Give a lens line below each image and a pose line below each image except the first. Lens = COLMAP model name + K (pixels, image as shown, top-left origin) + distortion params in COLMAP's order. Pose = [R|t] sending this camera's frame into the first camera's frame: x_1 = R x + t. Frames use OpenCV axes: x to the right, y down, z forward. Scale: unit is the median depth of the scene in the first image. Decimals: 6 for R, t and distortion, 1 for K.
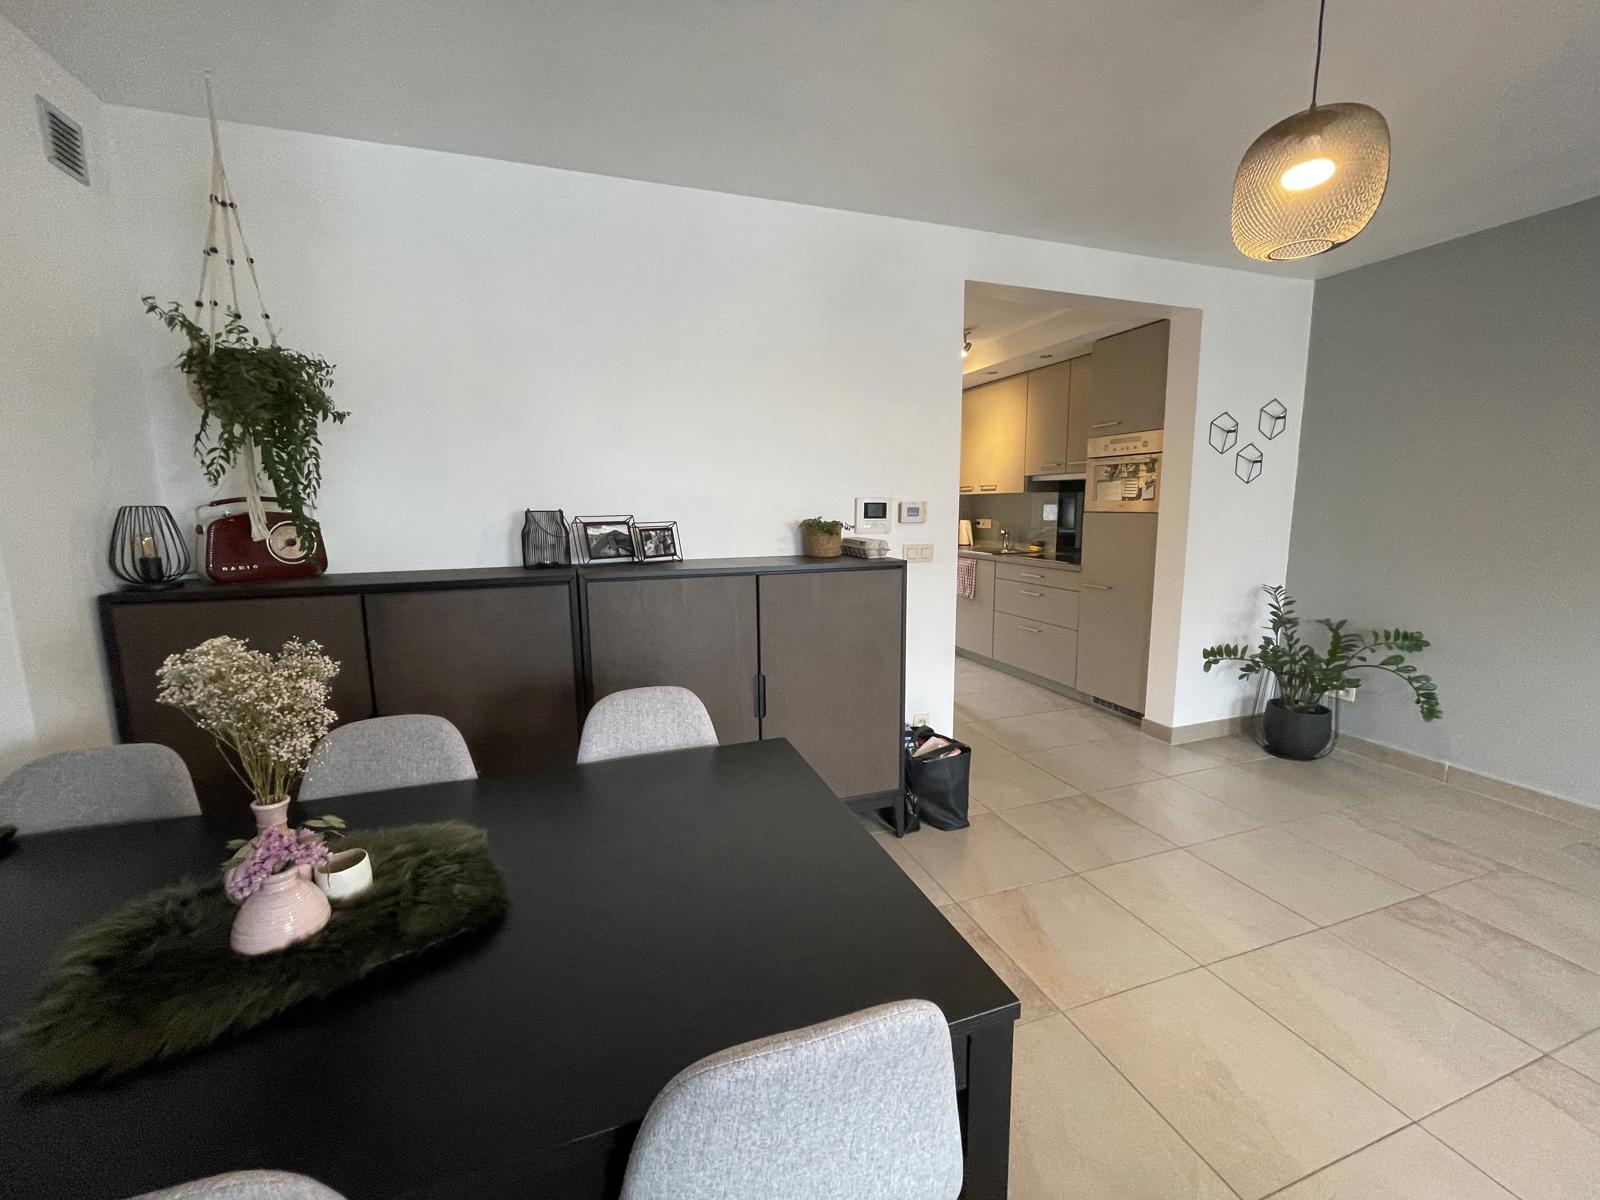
lens RADIAL K [[647.5, 0, 806.9], [0, 647.5, 598.5], [0, 0, 1]] dist [-0.003655, 0.000466]
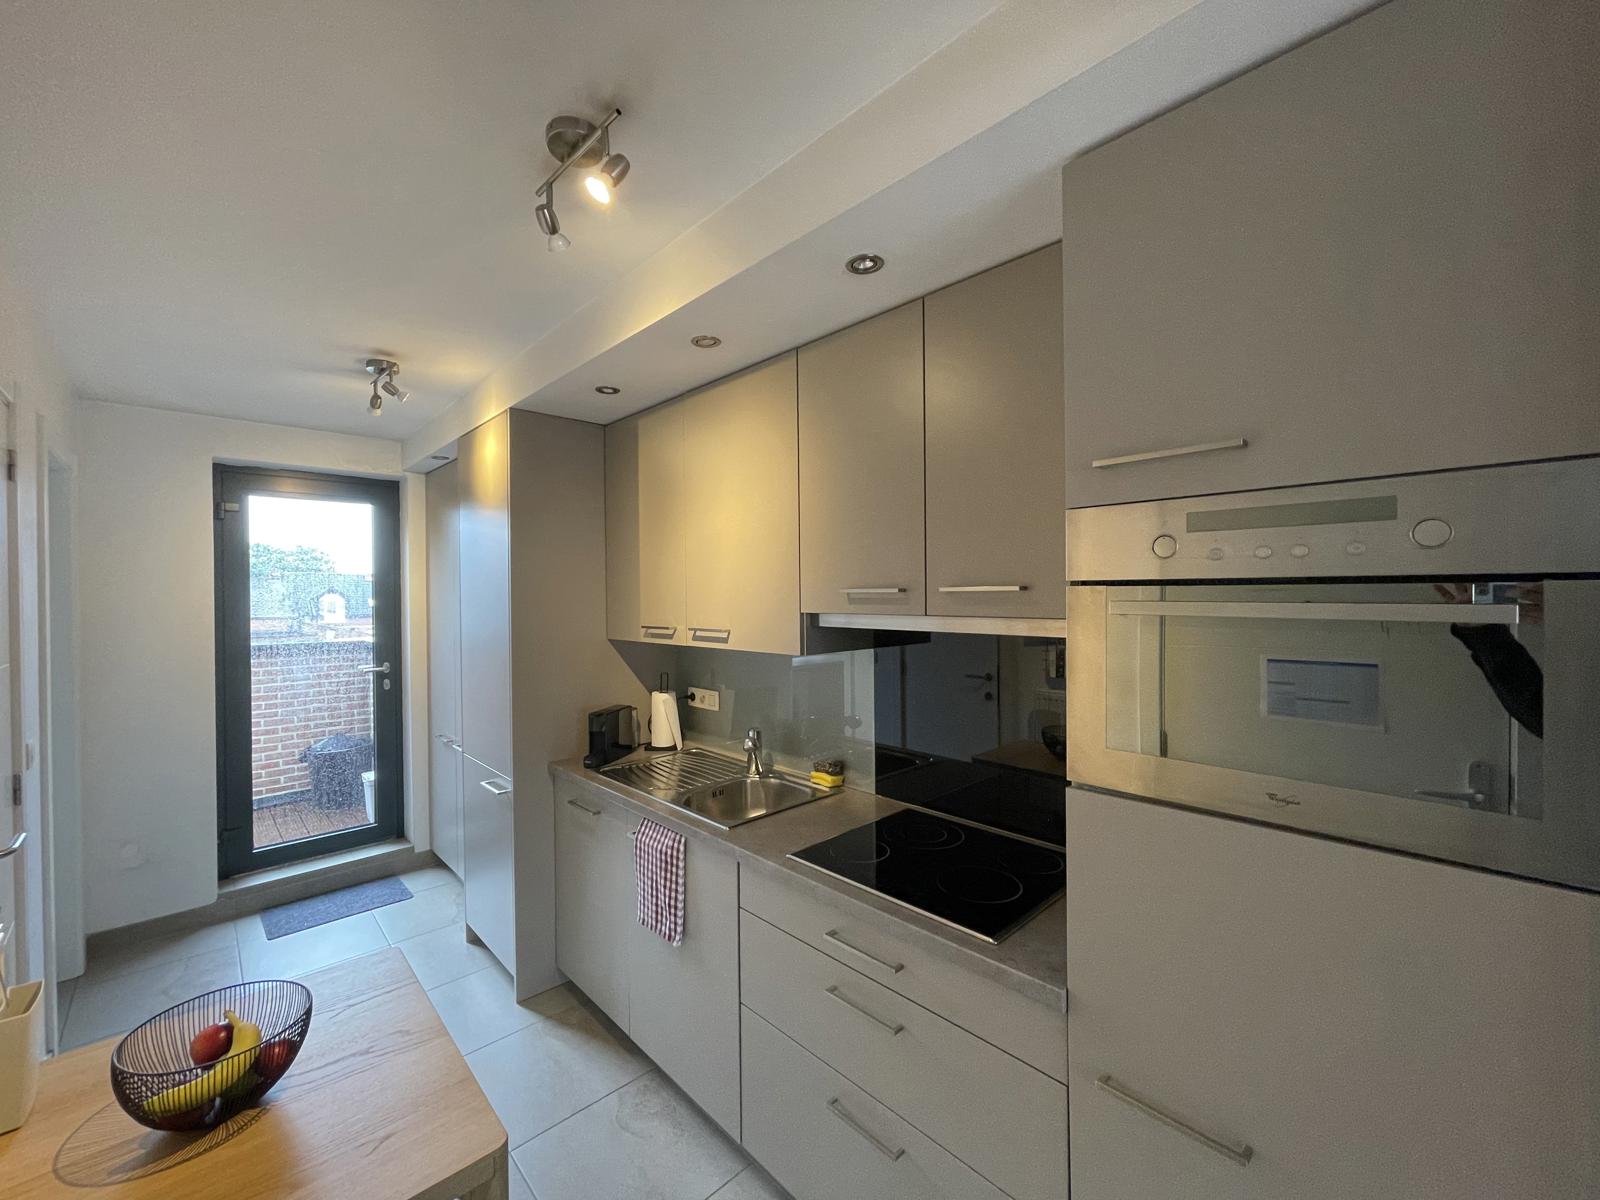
lens RADIAL K [[647.5, 0, 803.5], [0, 647.5, 600.9], [0, 0, 1]] dist [-0.003655, 0.000466]
pose [[0.916506, -0.002737, 0.400011, 0.175468], [0.058542, 0.990128, -0.127358, -0.140172], [-0.395713, 0.140142, 0.907619, 0.617483]]
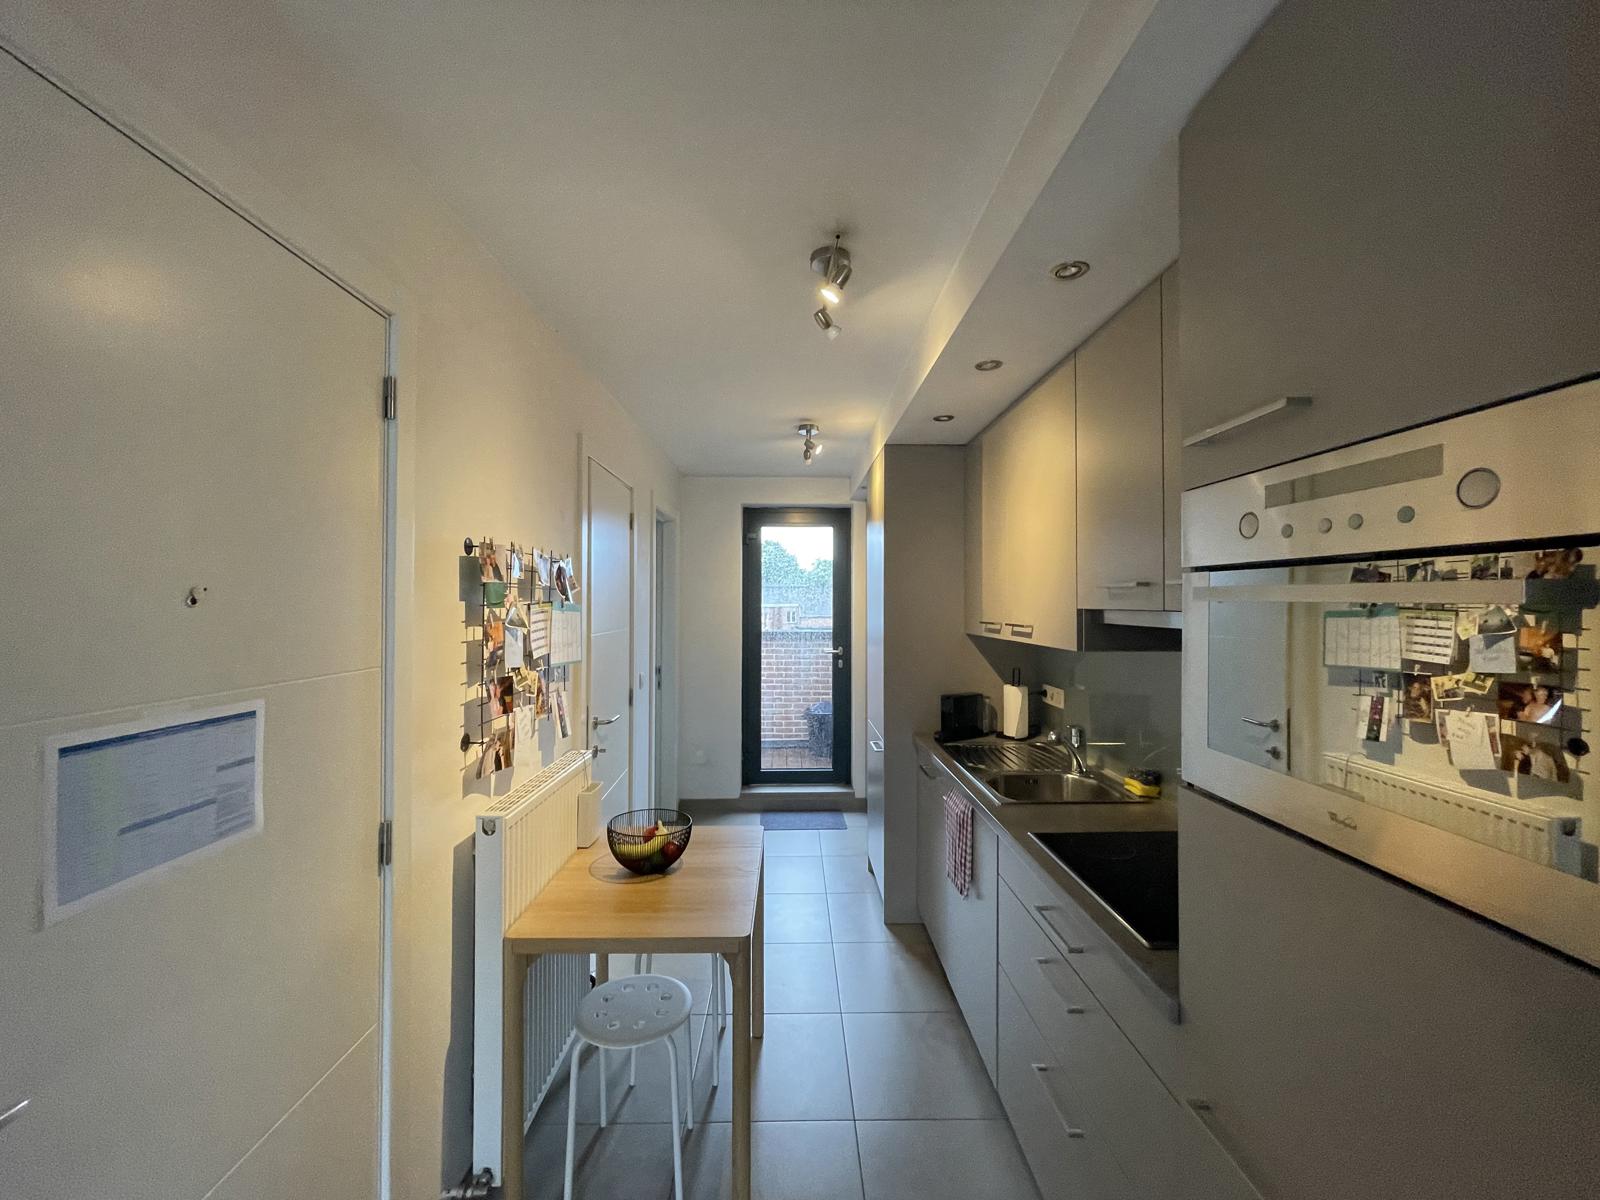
lens RADIAL K [[647.5, 0, 805.2], [0, 647.5, 602.0], [0, 0, 1]] dist [-0.003655, 0.000466]
pose [[0.947570, 0.011686, -0.319334, 0.288080], [-0.058307, 0.988877, -0.136828, -0.124513], [0.314183, 0.148273, 0.937712, 0.554984]]
